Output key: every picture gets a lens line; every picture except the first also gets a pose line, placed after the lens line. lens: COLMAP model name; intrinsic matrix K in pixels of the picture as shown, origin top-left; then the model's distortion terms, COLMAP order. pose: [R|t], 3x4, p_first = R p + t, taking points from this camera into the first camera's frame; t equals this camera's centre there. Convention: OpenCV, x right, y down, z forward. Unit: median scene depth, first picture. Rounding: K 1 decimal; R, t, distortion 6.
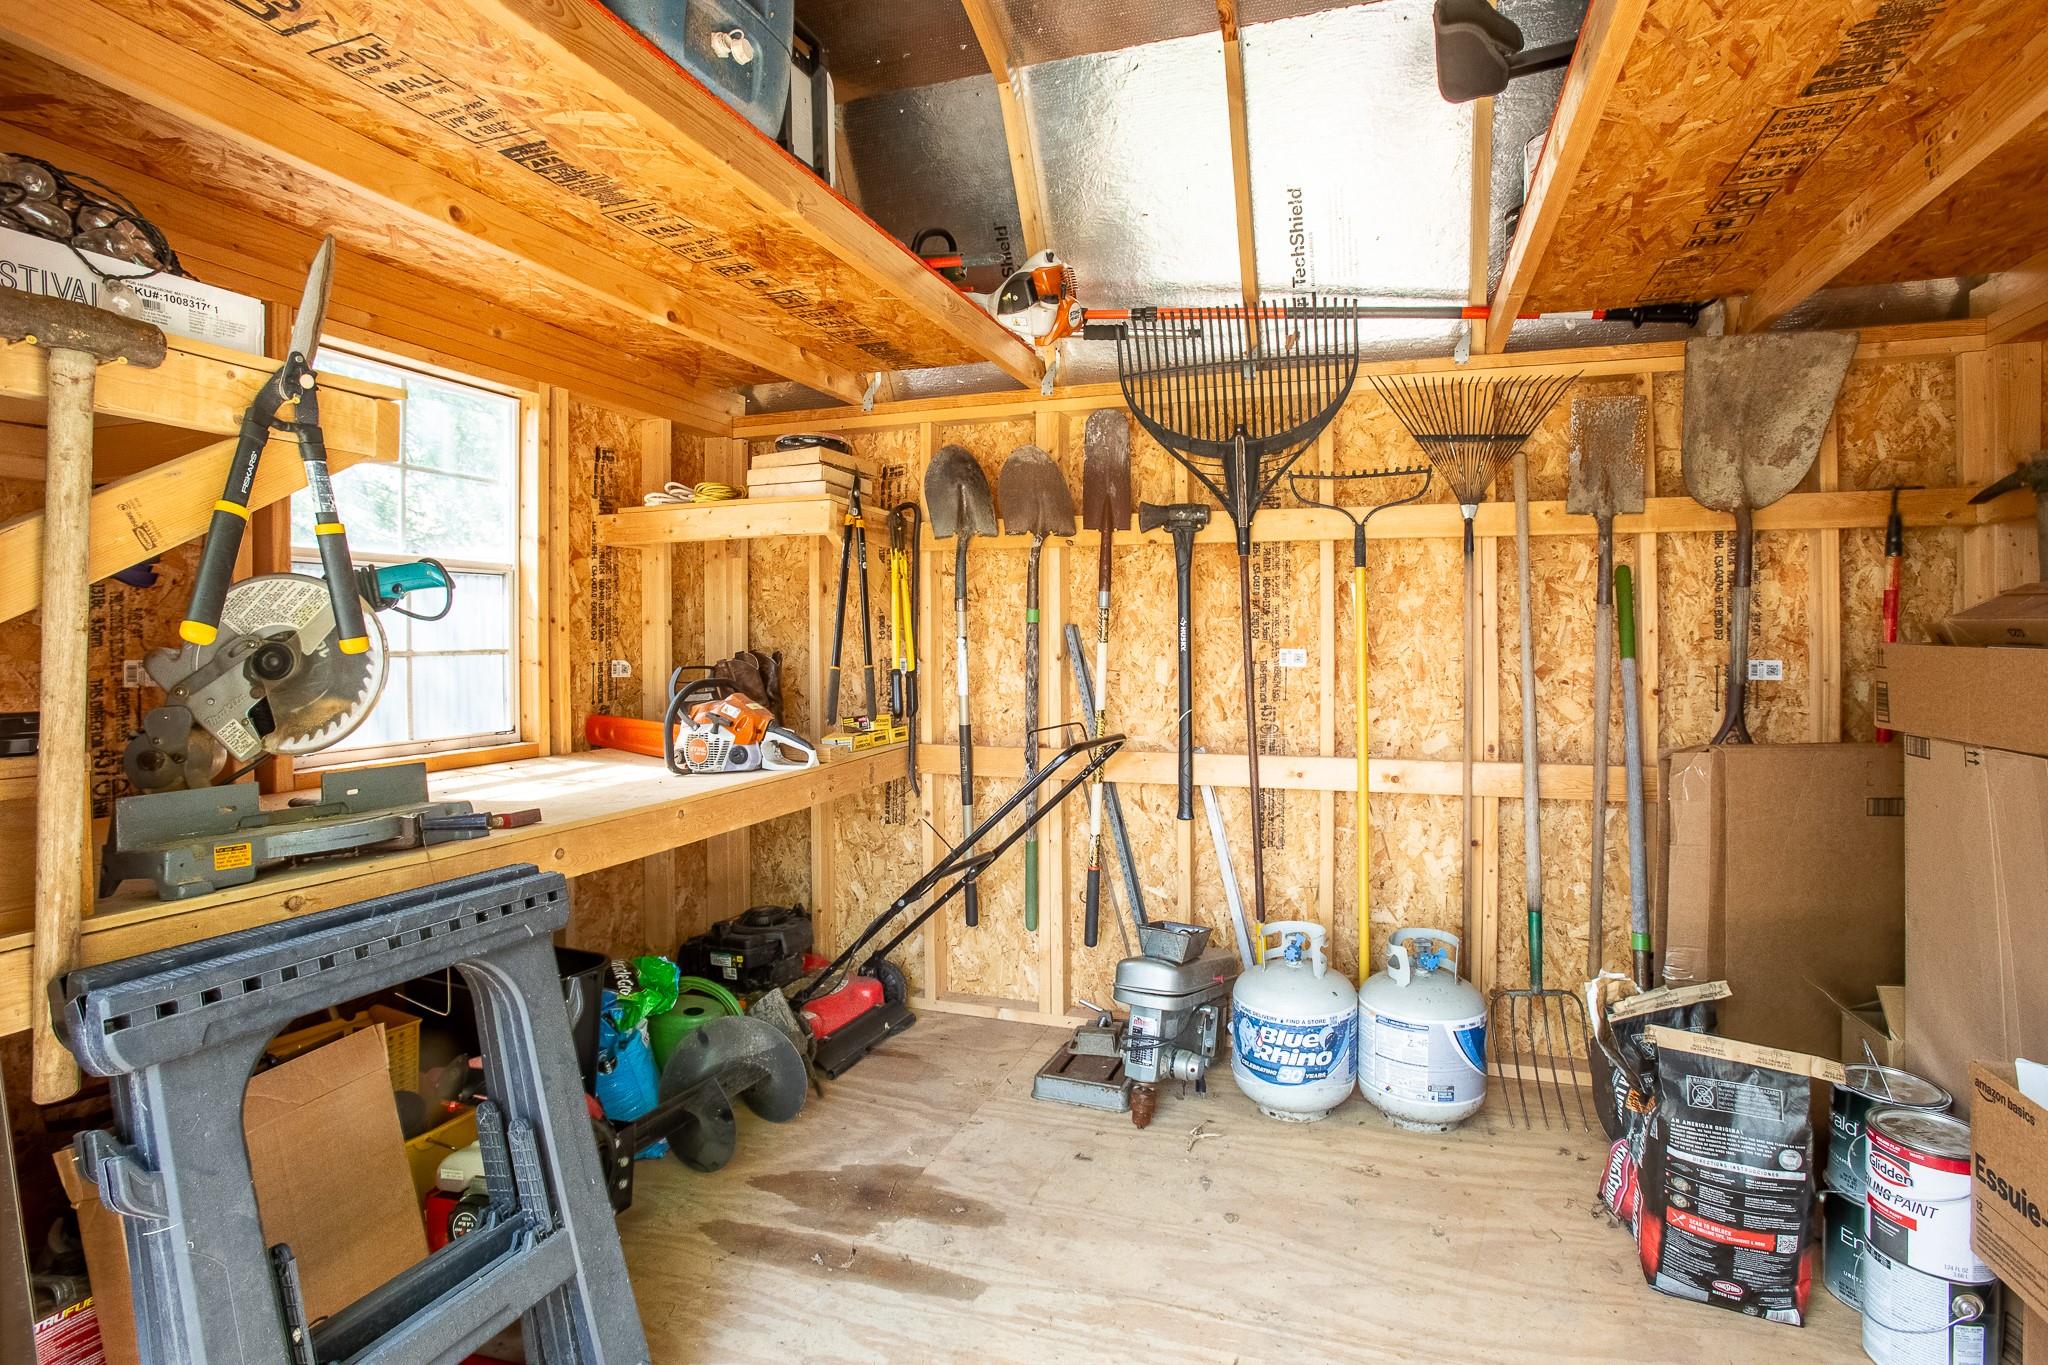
lens RADIAL K [[951.9, 0, 1023.2], [0, 951.9, 673.9], [0, 0, 1]] dist [-0.012042, 0.005512]
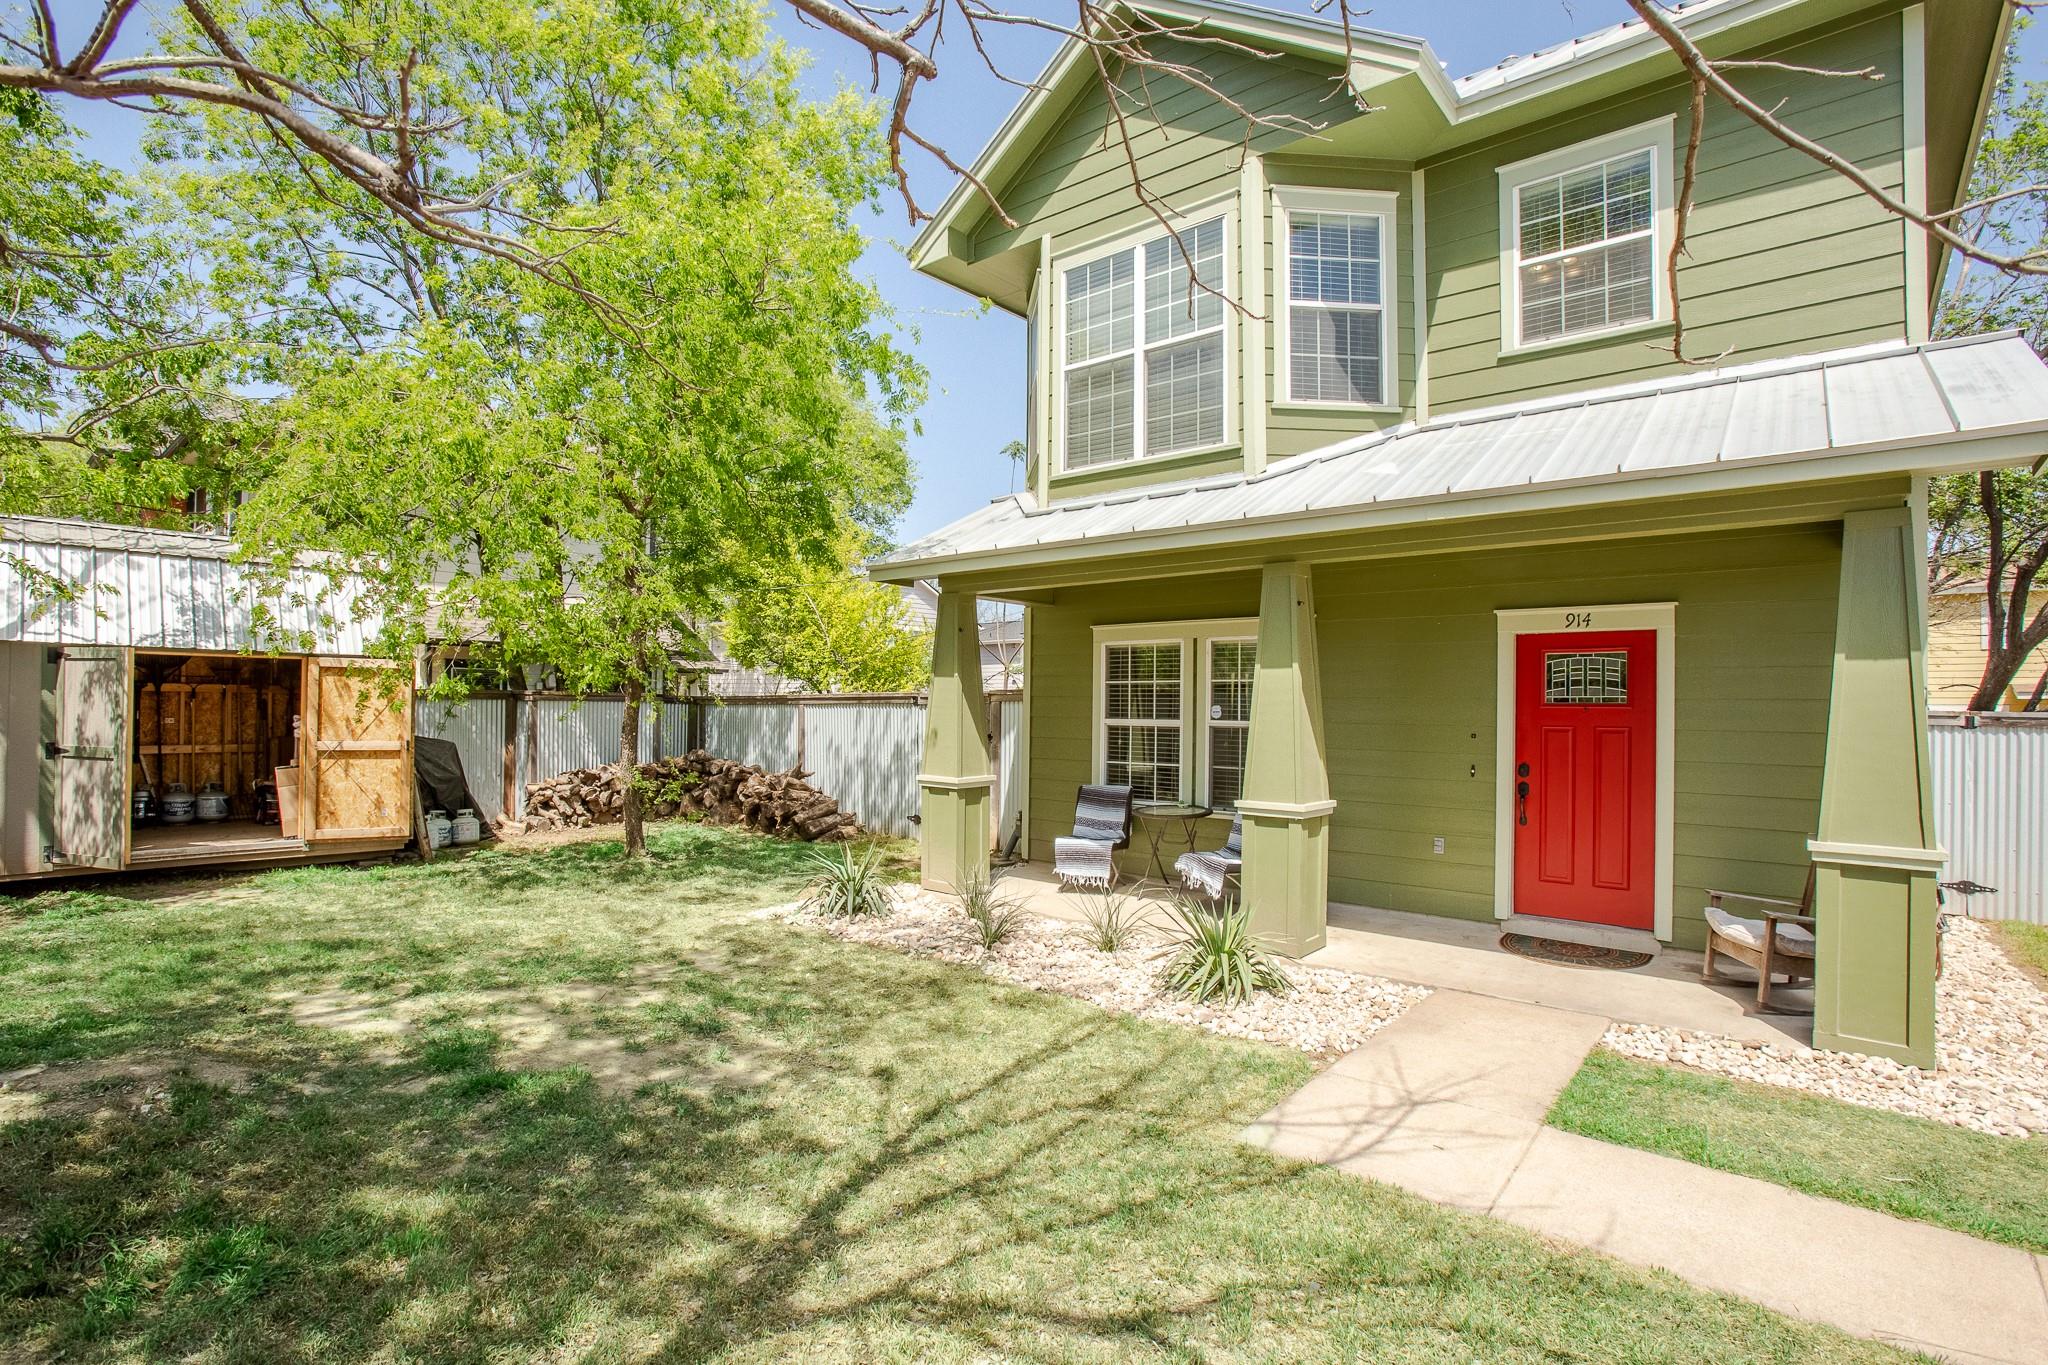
lens RADIAL K [[1013.6, 0, 1057.7], [0, 1013.6, 702.1], [0, 0, 1]] dist [0.001591, 0.000744]
pose [[0.370243, 0.005906, 0.928916, -2.348323], [-0.009507, 0.999952, -0.002569, -0.121501], [-0.928886, -0.007880, 0.370281, -4.114985]]
